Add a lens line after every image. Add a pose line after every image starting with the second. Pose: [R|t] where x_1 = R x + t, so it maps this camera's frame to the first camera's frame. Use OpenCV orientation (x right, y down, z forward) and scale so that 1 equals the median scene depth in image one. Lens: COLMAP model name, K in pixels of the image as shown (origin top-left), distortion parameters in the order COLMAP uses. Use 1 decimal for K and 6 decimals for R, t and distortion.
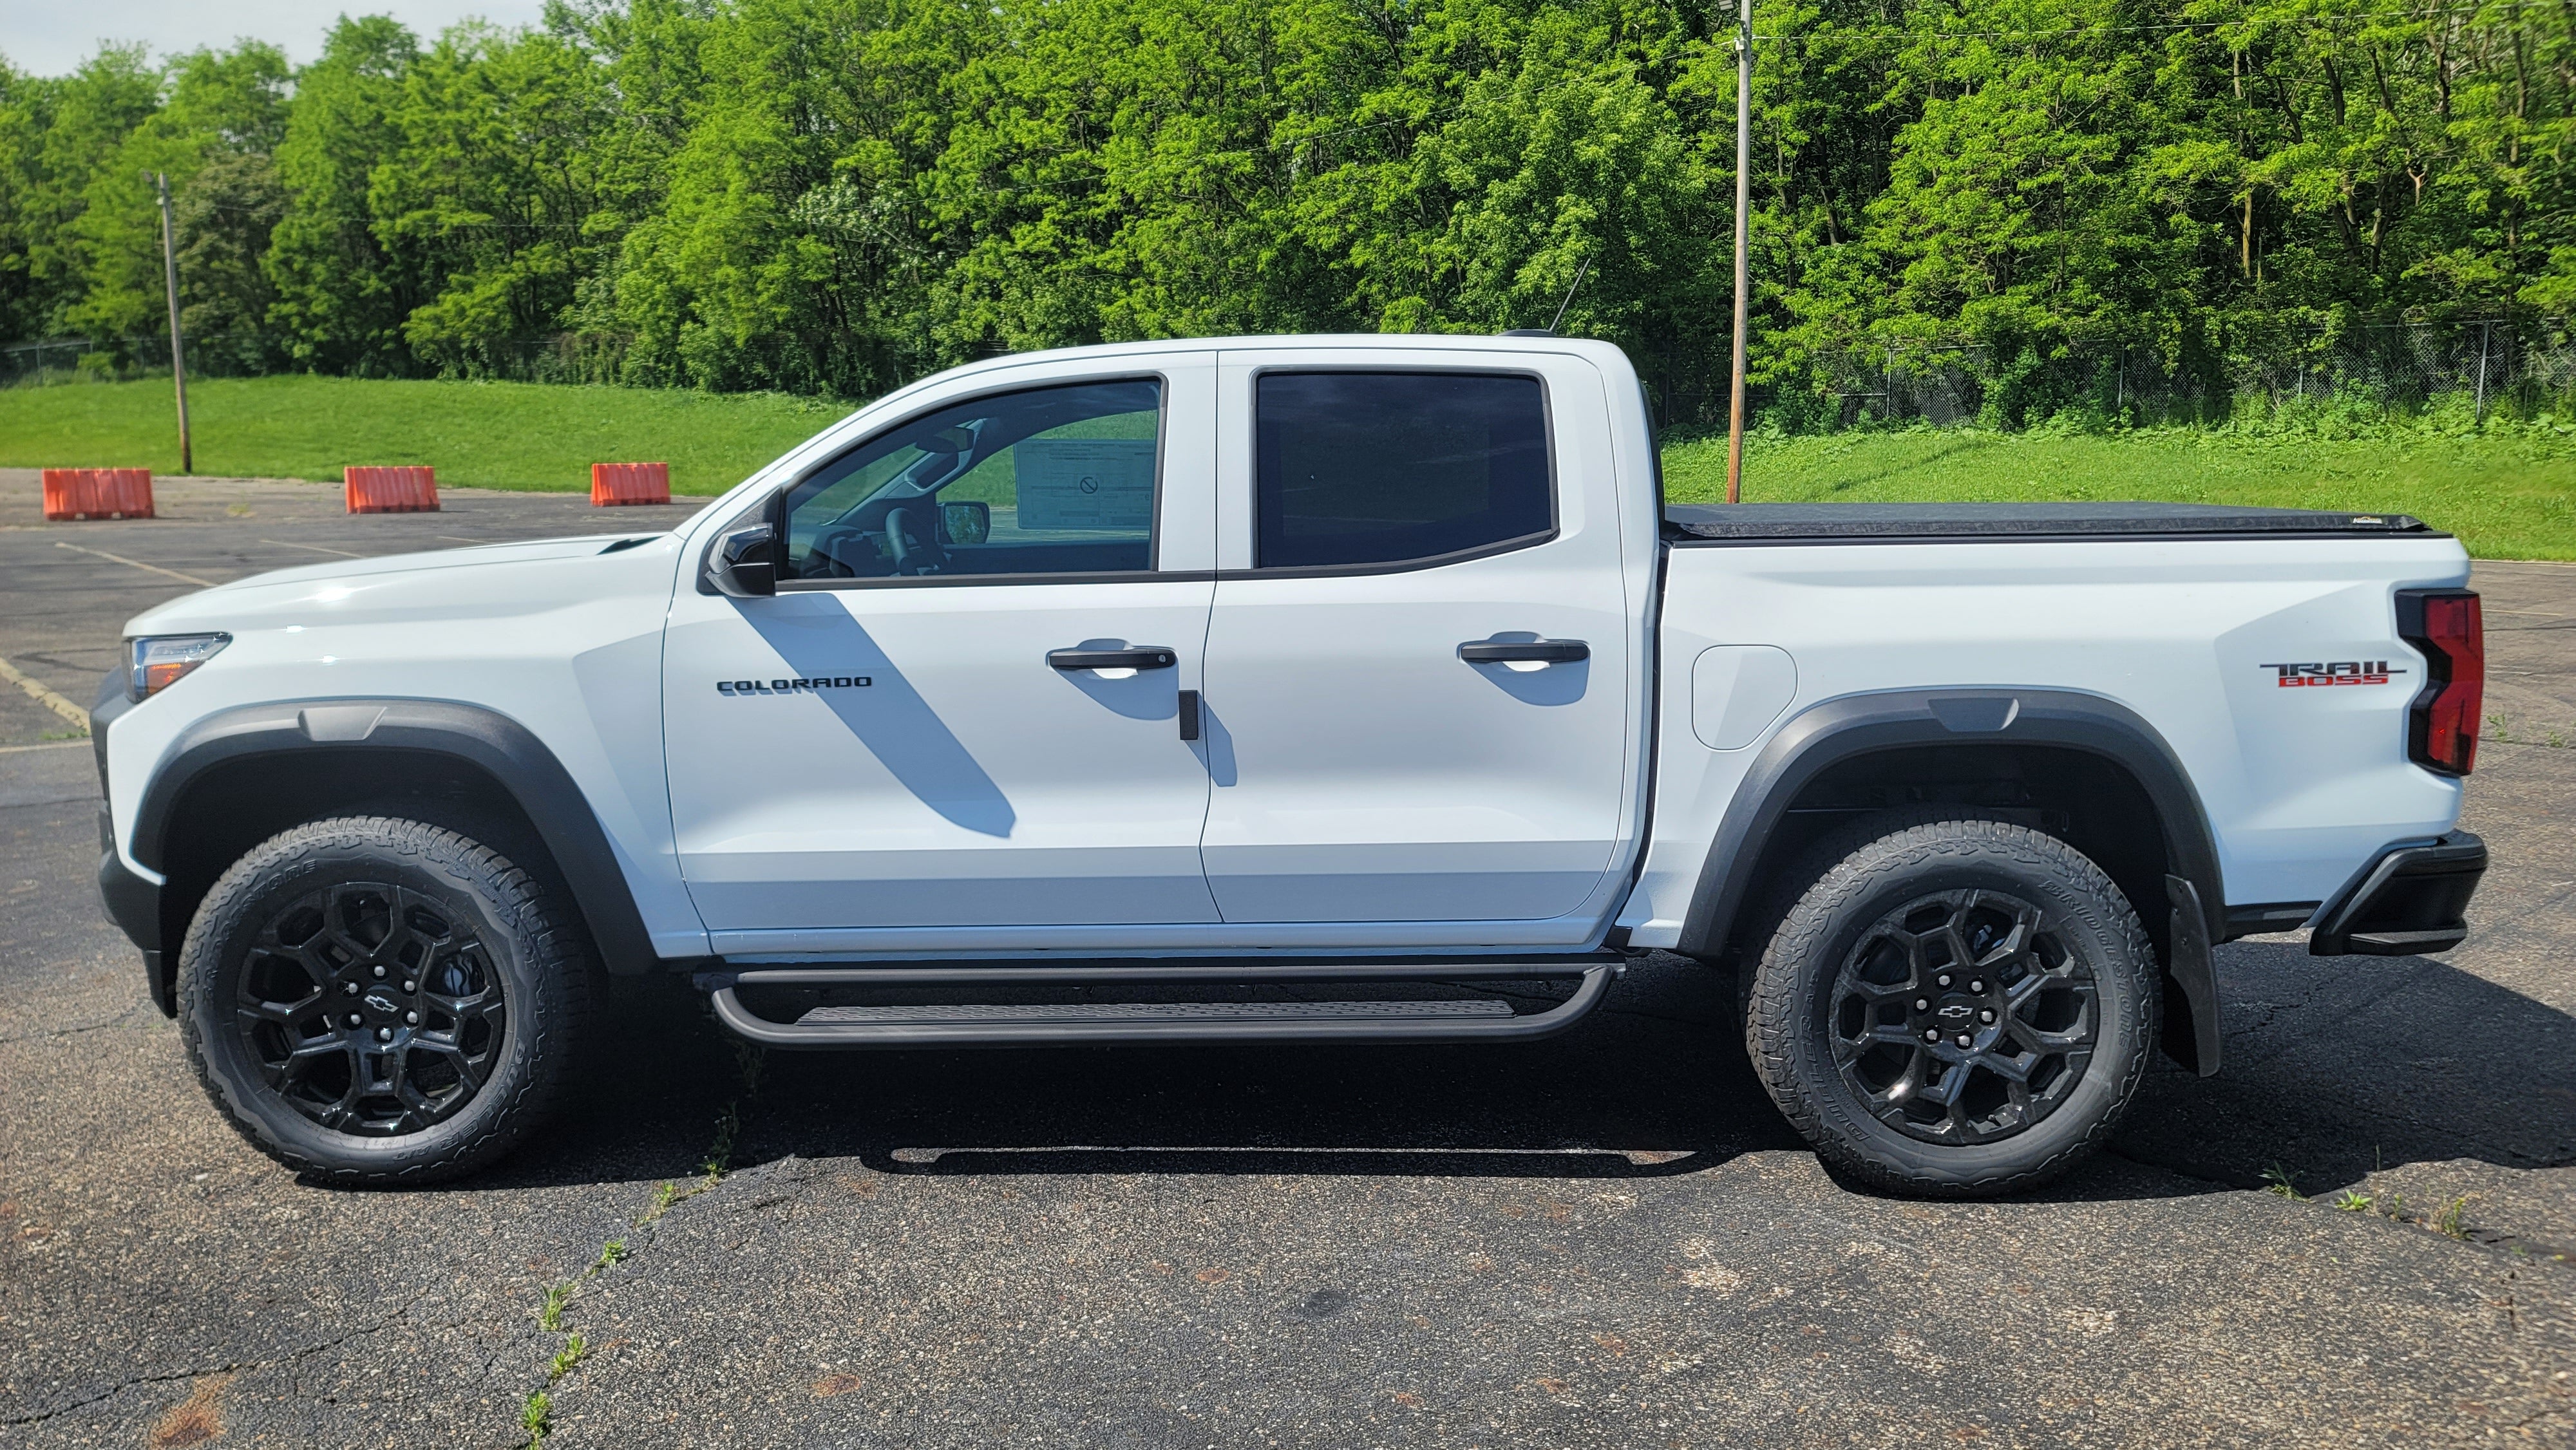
lens RADIAL K [[1883.2, 0, 1294.9], [0, 1883.2, 726.2], [0, 0, 1]] dist [0.073014, -0.061735]
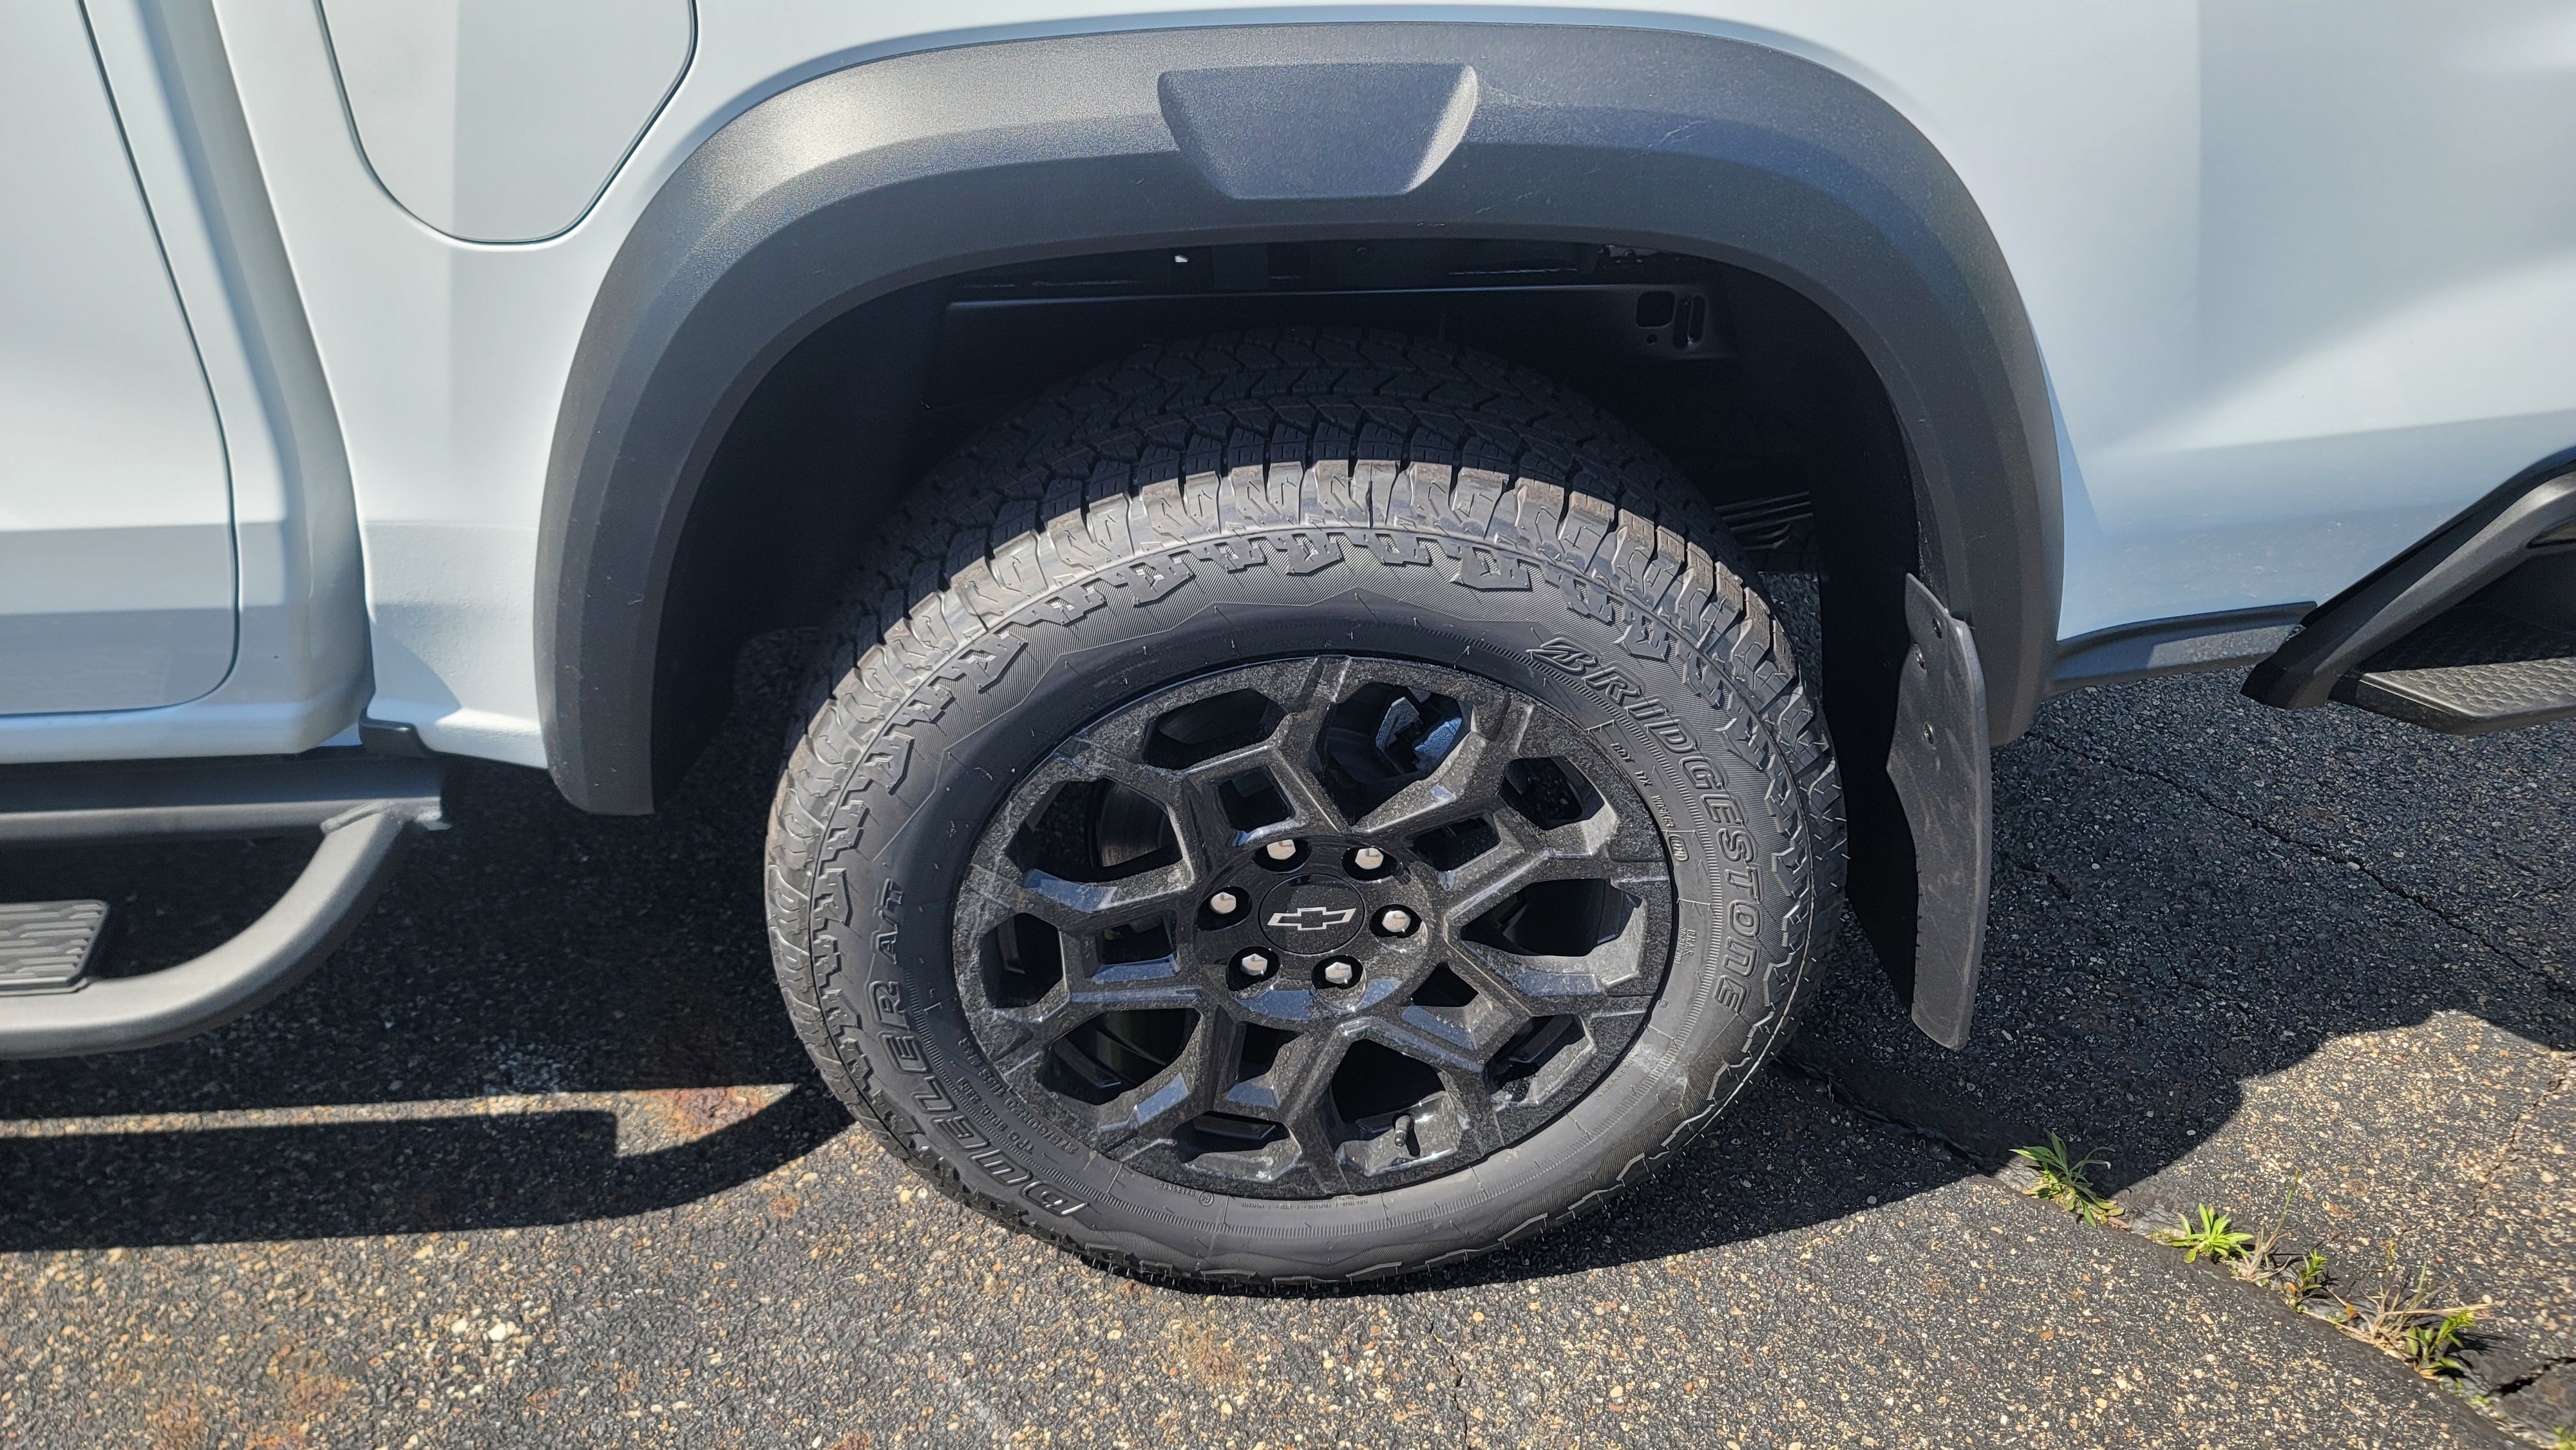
lens RADIAL K [[1883.2, 0, 1294.9], [0, 1883.2, 726.2], [0, 0, 1]] dist [0.073014, -0.061735]
pose [[0.996393, -0.039653, 0.075031, 0.029407], [0.000005, 0.884151, 0.467201, -0.005214], [-0.084864, -0.465516, 0.880962, 0.063910]]
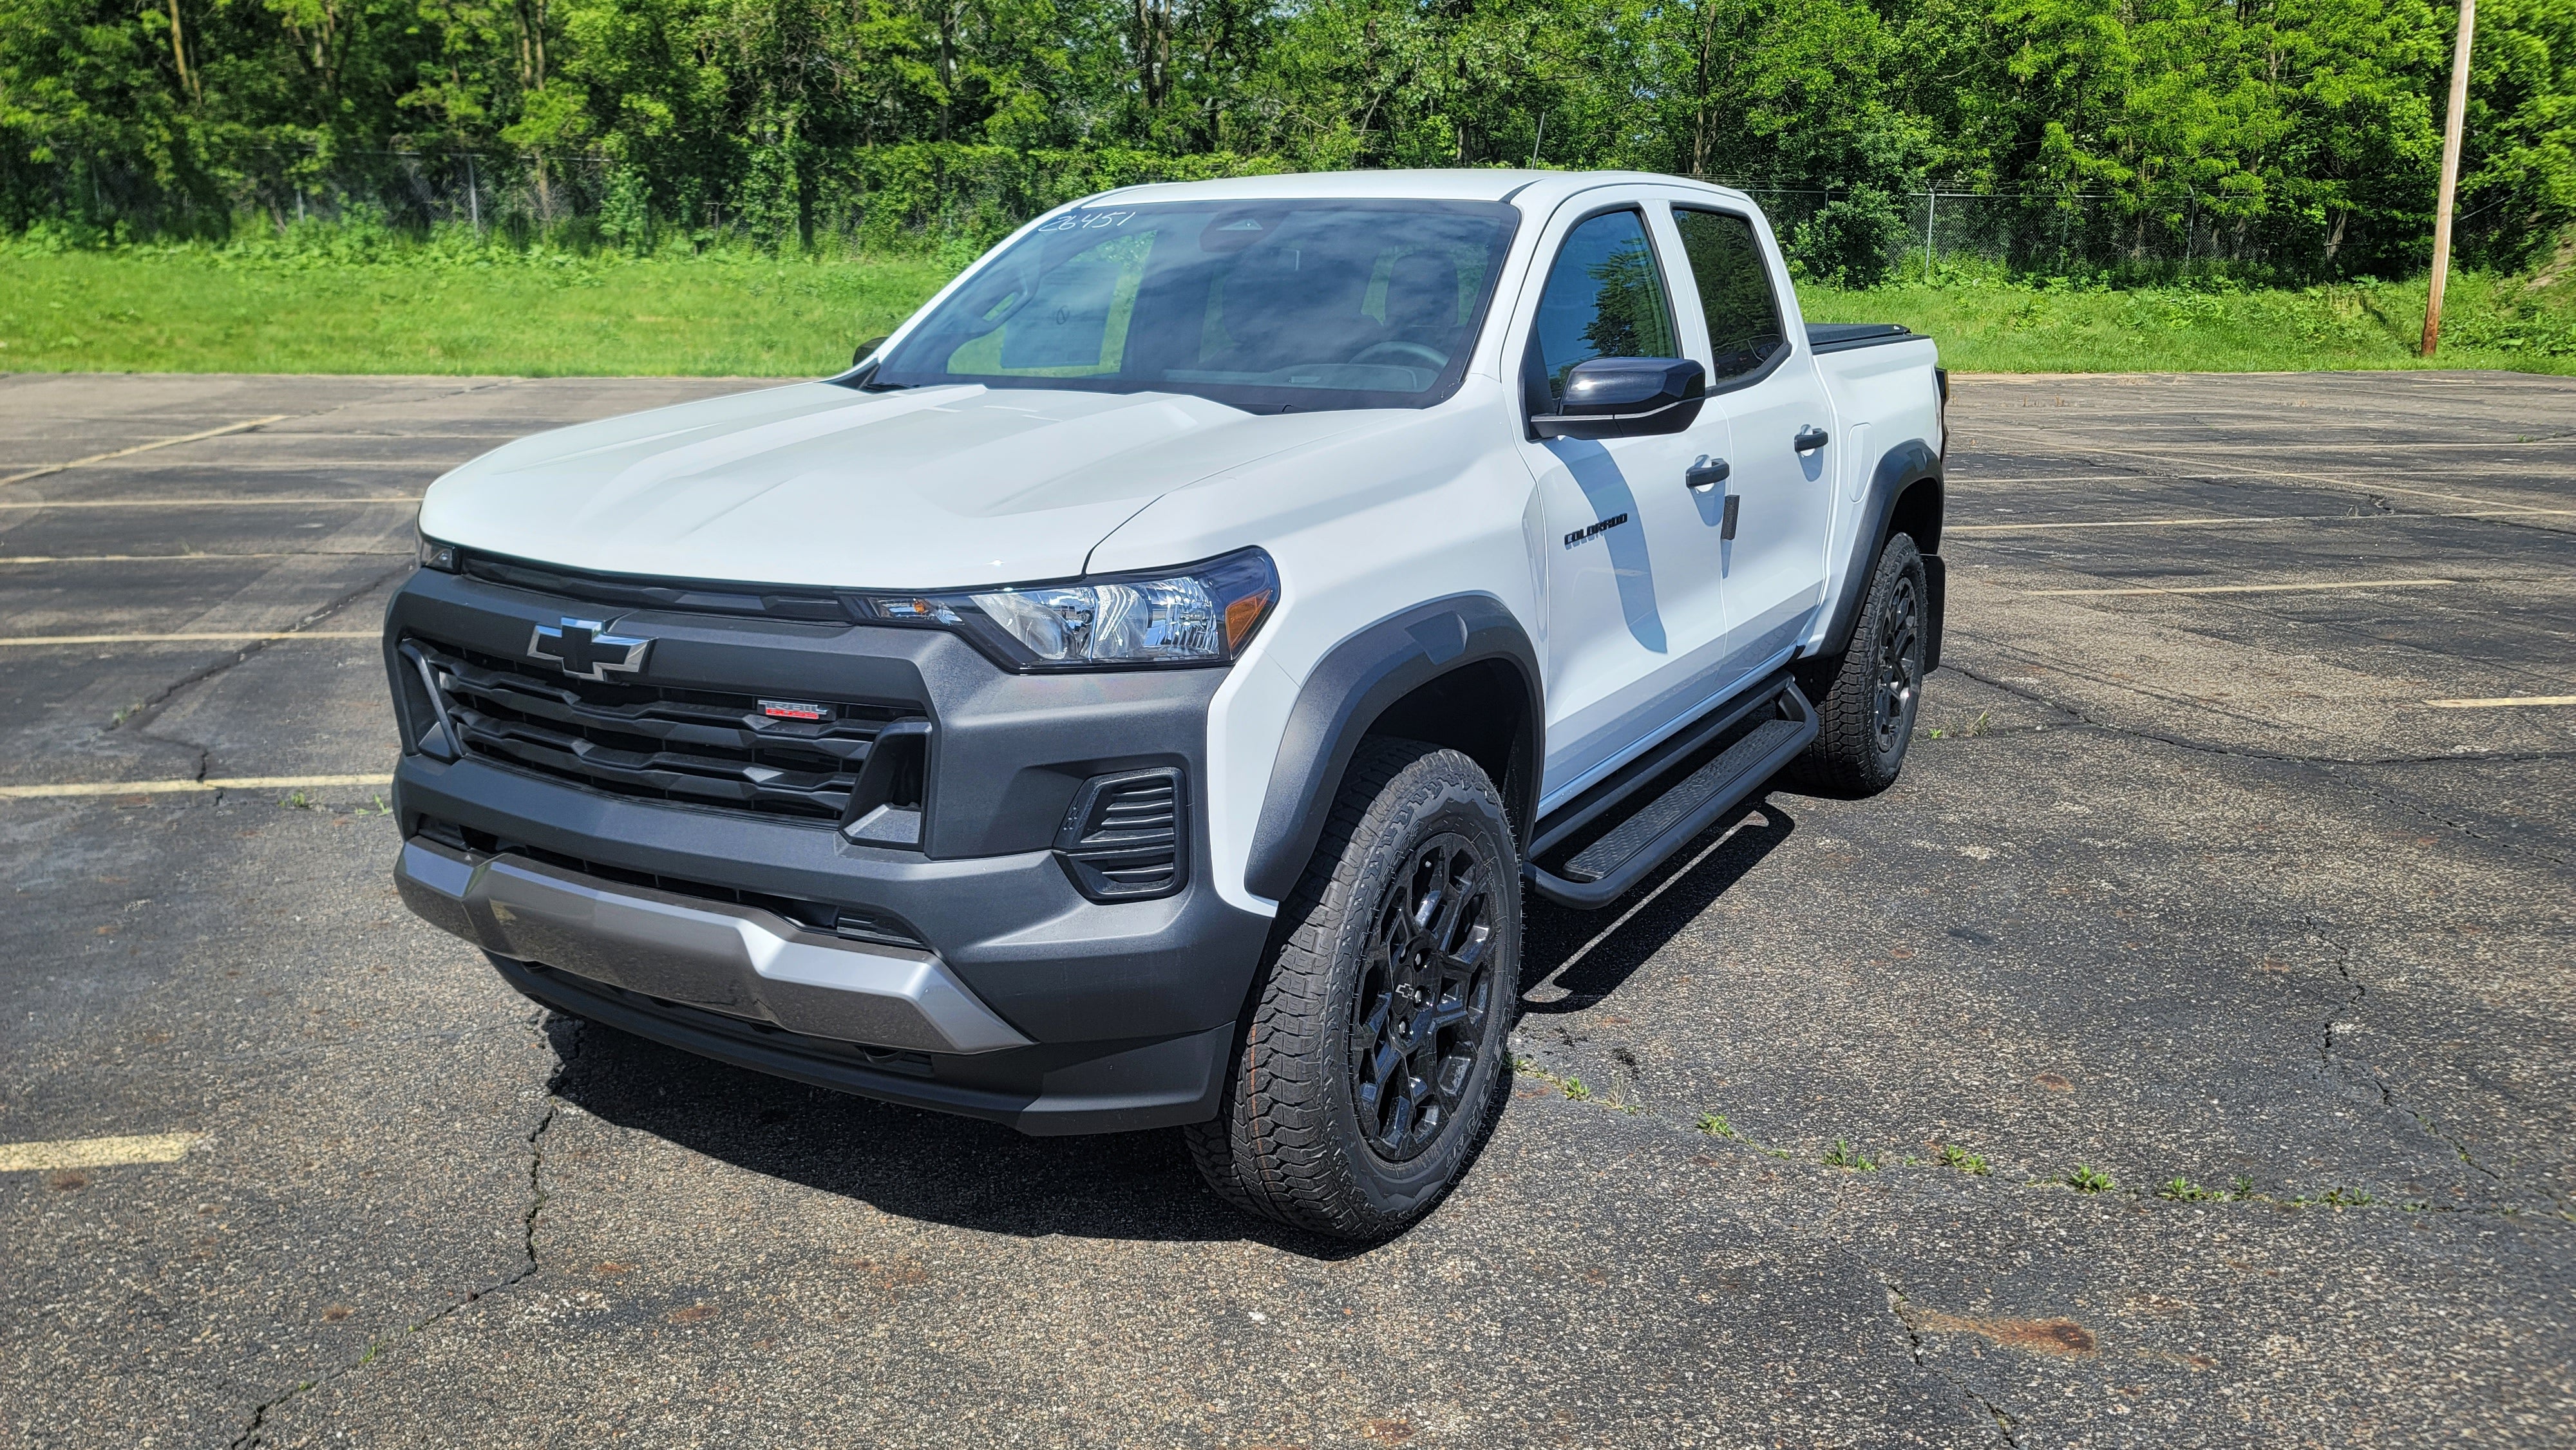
lens RADIAL K [[1883.2, 0, 1294.9], [0, 1883.2, 726.2], [0, 0, 1]] dist [0.073014, -0.061735]
pose [[0.480762, -0.193789, 0.855169, -0.107985], [0.116866, 0.980733, 0.156543, -0.008401], [-0.869028, 0.024681, 0.494146, 0.061202]]
